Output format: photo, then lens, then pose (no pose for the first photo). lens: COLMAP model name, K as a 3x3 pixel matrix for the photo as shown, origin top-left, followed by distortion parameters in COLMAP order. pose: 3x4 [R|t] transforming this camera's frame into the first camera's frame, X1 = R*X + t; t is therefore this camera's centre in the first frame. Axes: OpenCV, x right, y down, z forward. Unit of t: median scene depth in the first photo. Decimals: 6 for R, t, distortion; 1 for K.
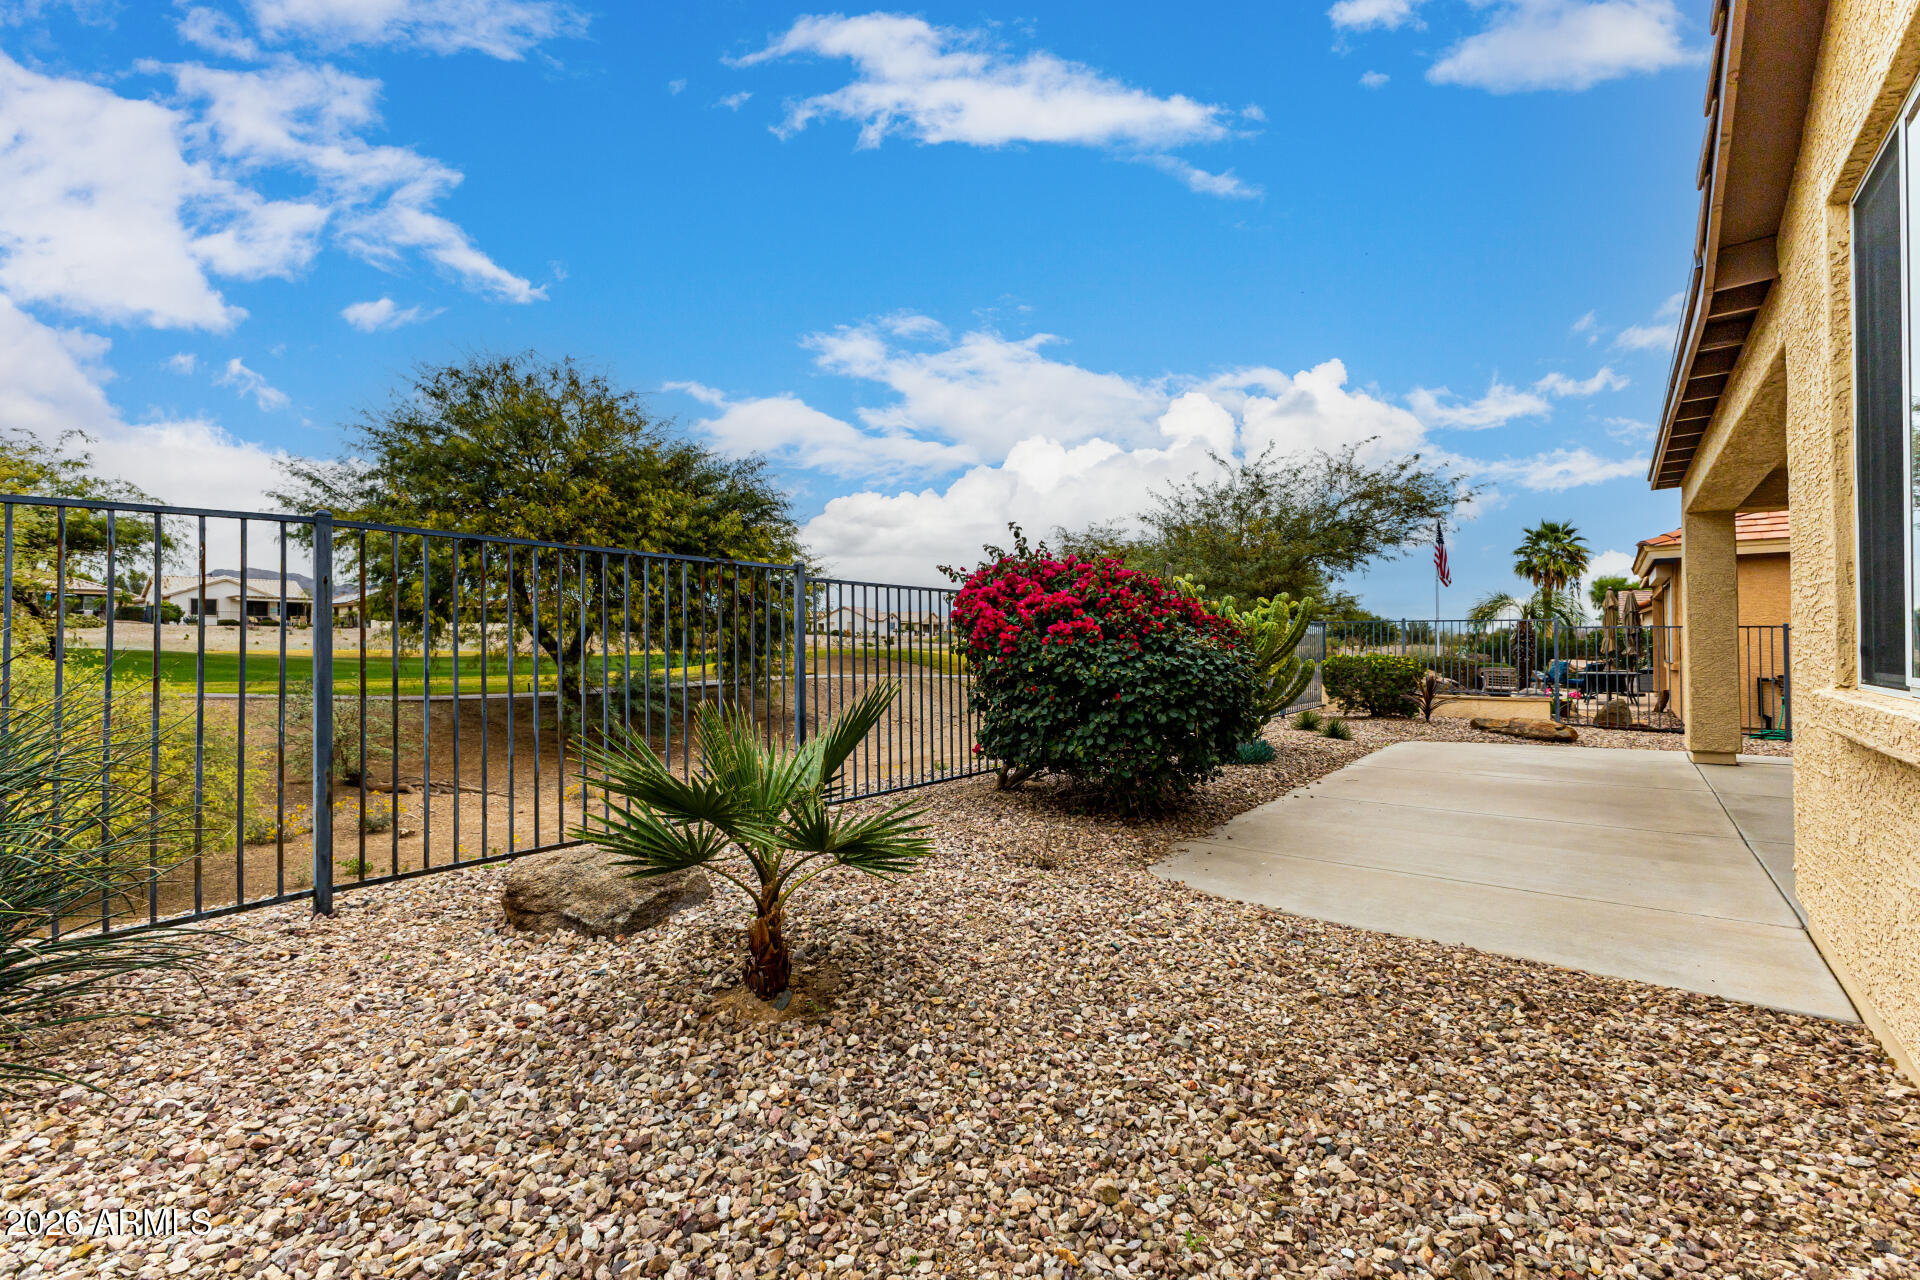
lens RADIAL K [[827.3, 0, 965.0], [0, 827.3, 633.8], [0, 0, 1]] dist [0.005042, -0.001960]
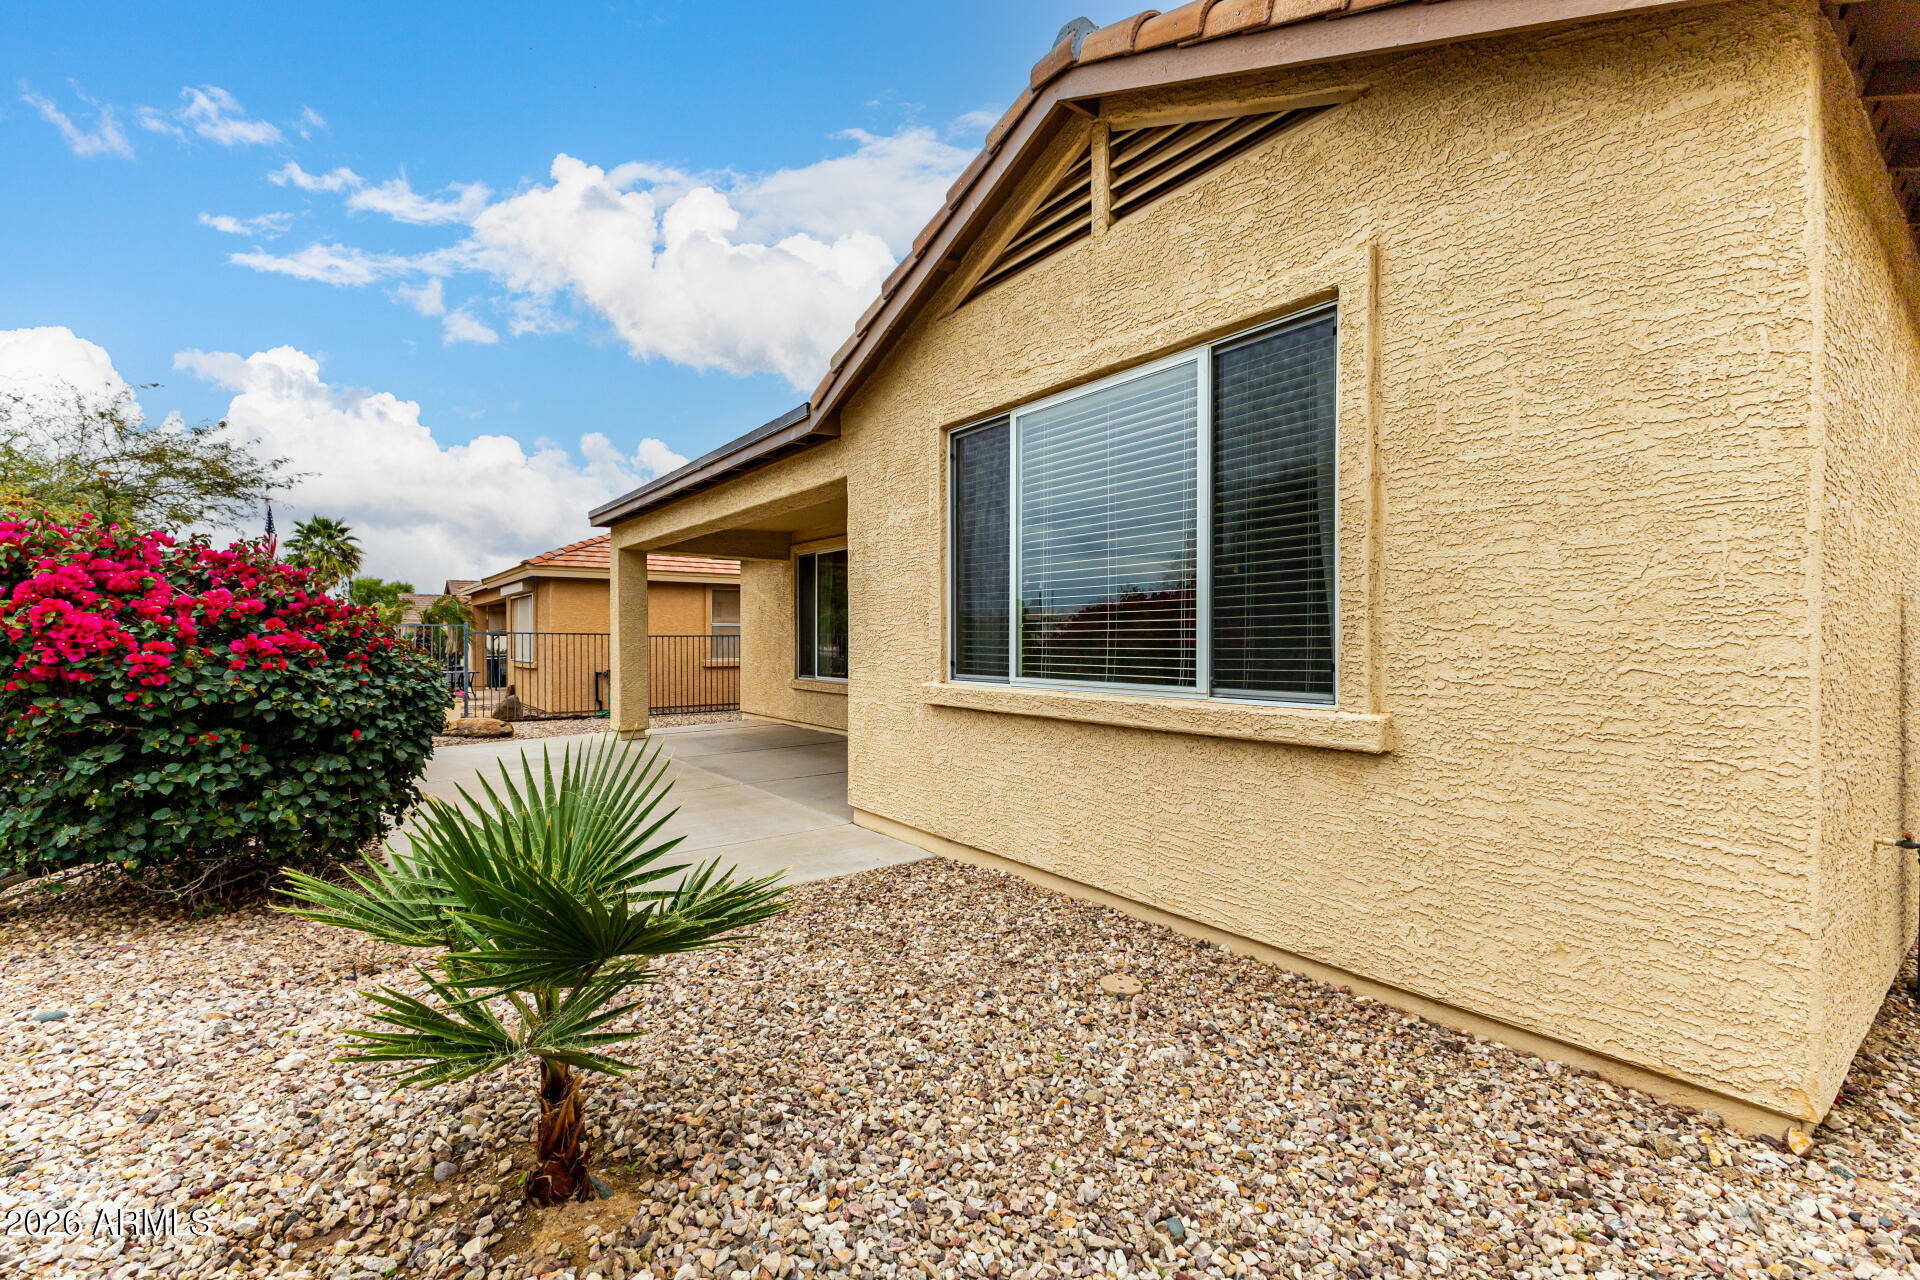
lens RADIAL K [[827.3, 0, 966.1], [0, 827.3, 643.9], [0, 0, 1]] dist [0.005042, -0.001960]
pose [[0.251370, -0.004259, 0.967882, -0.405542], [-0.010851, 0.999915, 0.007218, -0.019680], [-0.967830, -0.012317, 0.251302, 0.246674]]
